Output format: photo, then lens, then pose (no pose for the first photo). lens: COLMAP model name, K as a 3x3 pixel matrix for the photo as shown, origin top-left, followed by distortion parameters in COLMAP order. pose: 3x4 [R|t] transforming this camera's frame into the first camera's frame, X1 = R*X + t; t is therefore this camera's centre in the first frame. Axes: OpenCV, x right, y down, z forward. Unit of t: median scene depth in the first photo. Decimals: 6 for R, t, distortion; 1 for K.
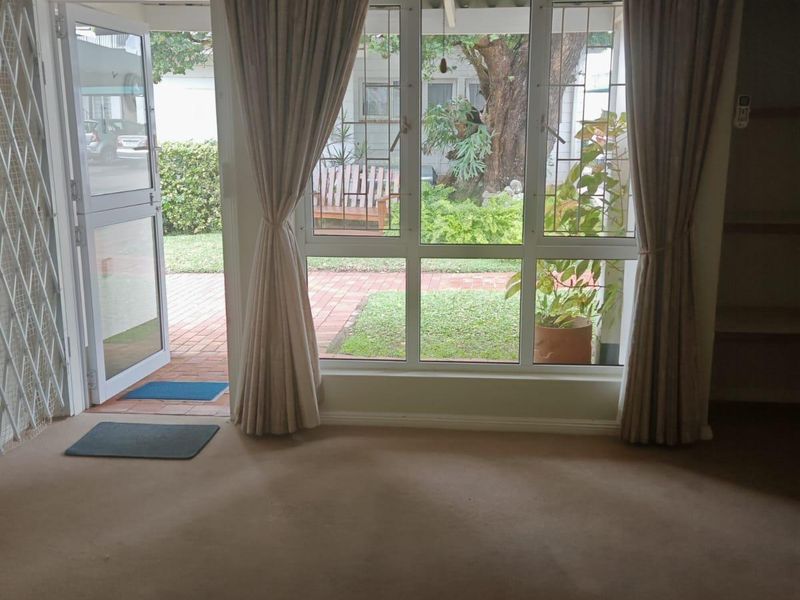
lens RADIAL K [[809.3, 0, 400.0], [0, 809.3, 300.0], [0, 0, 1]] dist [0.034223, -0.010606]
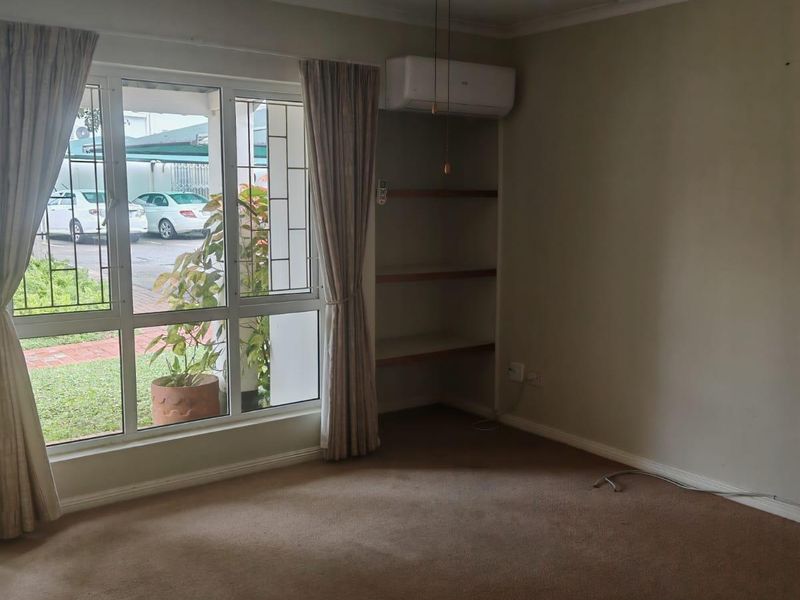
lens RADIAL K [[809.3, 0, 400.0], [0, 809.3, 300.0], [0, 0, 1]] dist [0.034223, -0.010606]
pose [[0.742012, -0.081301, 0.665438, -0.405683], [0.137377, 0.989994, -0.032231, -0.008057], [-0.656160, 0.115332, 0.745757, 0.009117]]
